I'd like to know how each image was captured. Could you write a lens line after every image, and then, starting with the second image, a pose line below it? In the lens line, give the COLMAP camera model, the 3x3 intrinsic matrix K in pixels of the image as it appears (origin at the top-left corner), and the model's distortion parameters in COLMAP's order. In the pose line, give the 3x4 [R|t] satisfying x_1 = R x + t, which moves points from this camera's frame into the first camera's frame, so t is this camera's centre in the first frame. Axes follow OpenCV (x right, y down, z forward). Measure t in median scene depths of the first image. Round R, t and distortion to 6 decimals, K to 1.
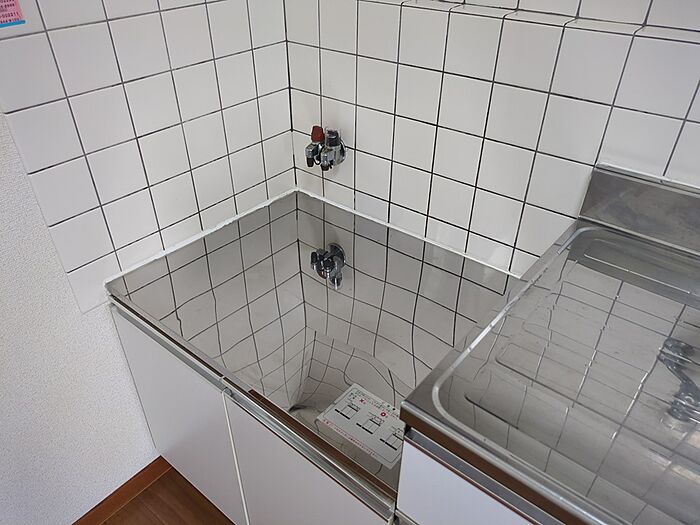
lens RADIAL K [[527.0, 0, 345.9], [0, 527.0, 272.0], [0, 0, 1]] dist [0.032142, -0.006823]
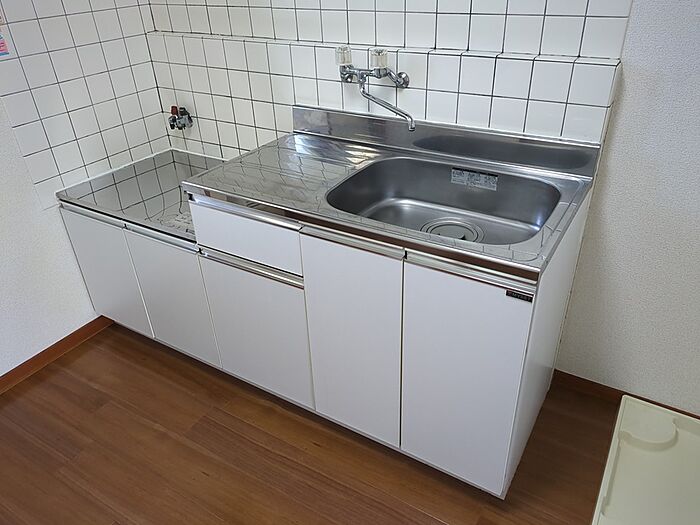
lens RADIAL K [[528.0, 0, 350.0], [0, 528.0, 262.5], [0, 0, 1]] dist [0.034373, -0.008380]
pose [[0.989781, -0.099740, 0.101905, 0.297353], [0.107579, 0.991397, -0.074552, 0.443572], [-0.093592, 0.084752, 0.991997, -0.787381]]
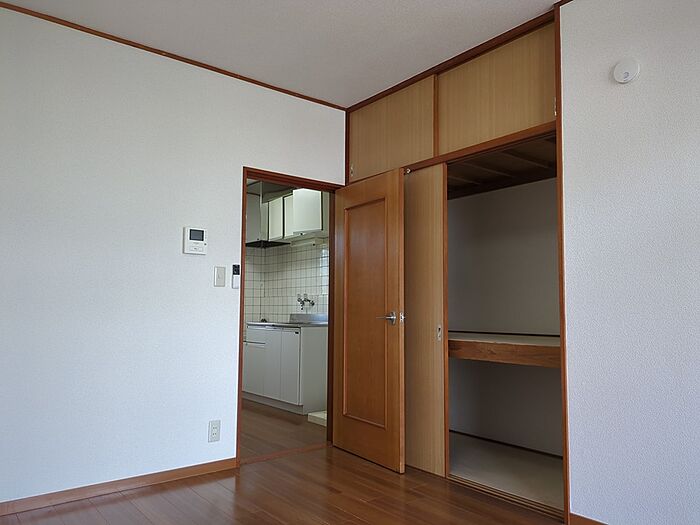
lens RADIAL K [[524.1, 0, 359.5], [0, 524.1, 262.7], [0, 0, 1]] dist [0.077046, -0.085041]
pose [[0.981643, -0.010046, -0.190461, 1.906951], [-0.116642, 0.758470, -0.641184, 2.563804], [0.150900, 0.651630, 0.743376, -3.138917]]
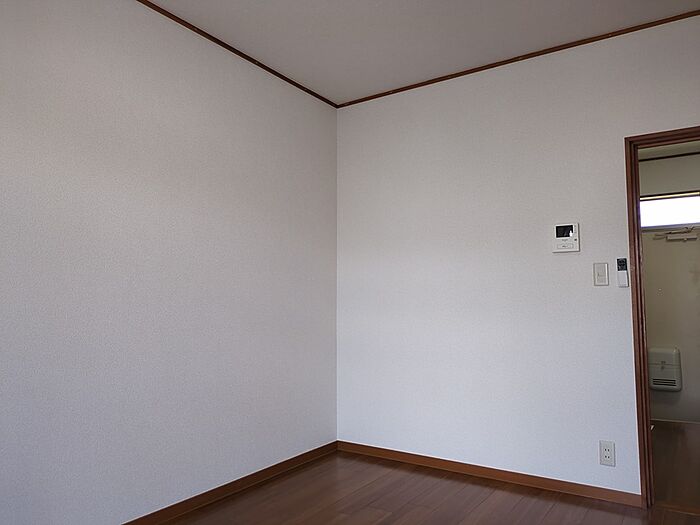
lens RADIAL K [[528.0, 0, 350.0], [0, 528.0, 262.5], [0, 0, 1]] dist [0.034373, -0.008380]
pose [[0.112348, -0.085255, -0.990005, 2.905825], [-0.582676, 0.801391, -0.135135, 1.884692], [0.804902, 0.592034, 0.040359, -2.201747]]
